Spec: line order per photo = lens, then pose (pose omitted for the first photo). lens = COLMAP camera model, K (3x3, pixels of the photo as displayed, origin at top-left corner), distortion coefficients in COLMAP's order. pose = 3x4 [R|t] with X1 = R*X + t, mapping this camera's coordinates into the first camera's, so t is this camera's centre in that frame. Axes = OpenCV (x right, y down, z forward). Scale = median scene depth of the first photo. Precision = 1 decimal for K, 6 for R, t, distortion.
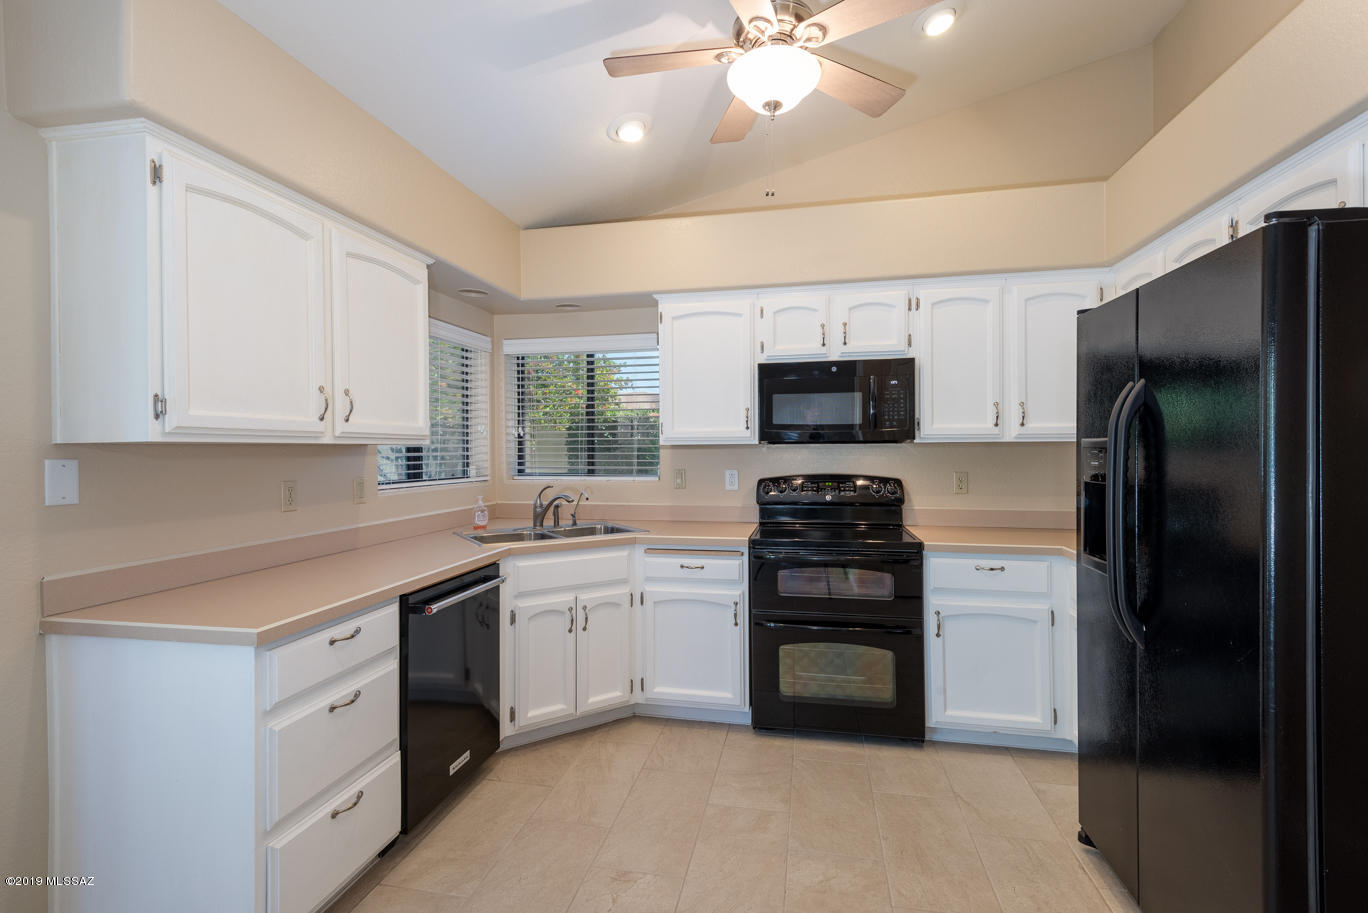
lens RADIAL K [[616.0, 0, 686.7], [0, 616.0, 449.7], [0, 0, 1]] dist [0.053001, -0.029712]
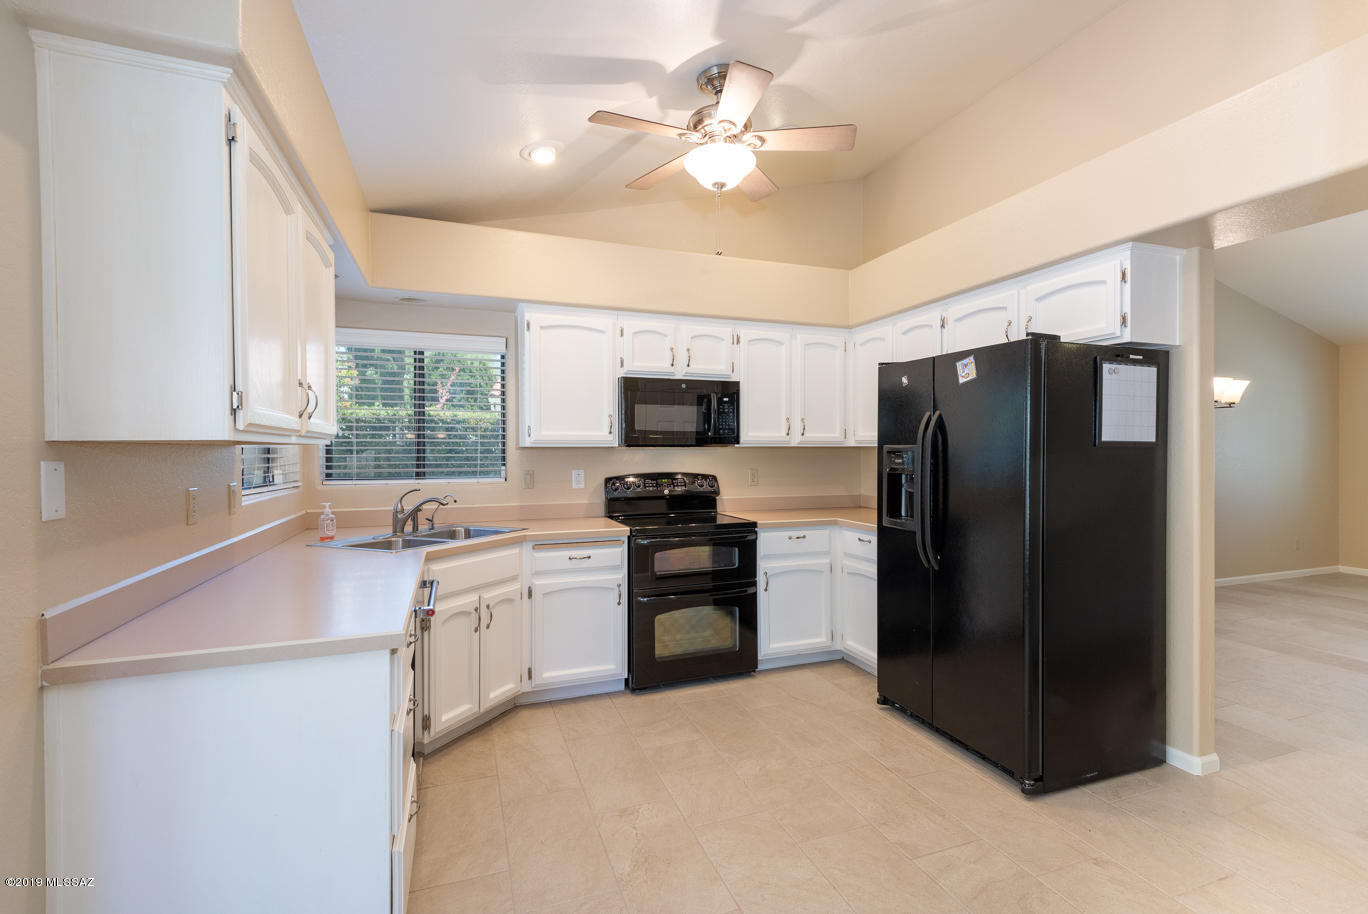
lens RADIAL K [[616.0, 0, 686.7], [0, 616.0, 450.2], [0, 0, 1]] dist [0.053001, -0.029712]
pose [[0.852260, 0.002871, 0.523110, -0.404559], [-0.001891, 0.999995, -0.002407, -0.000376], [-0.523115, 0.001062, 0.852262, -0.044354]]
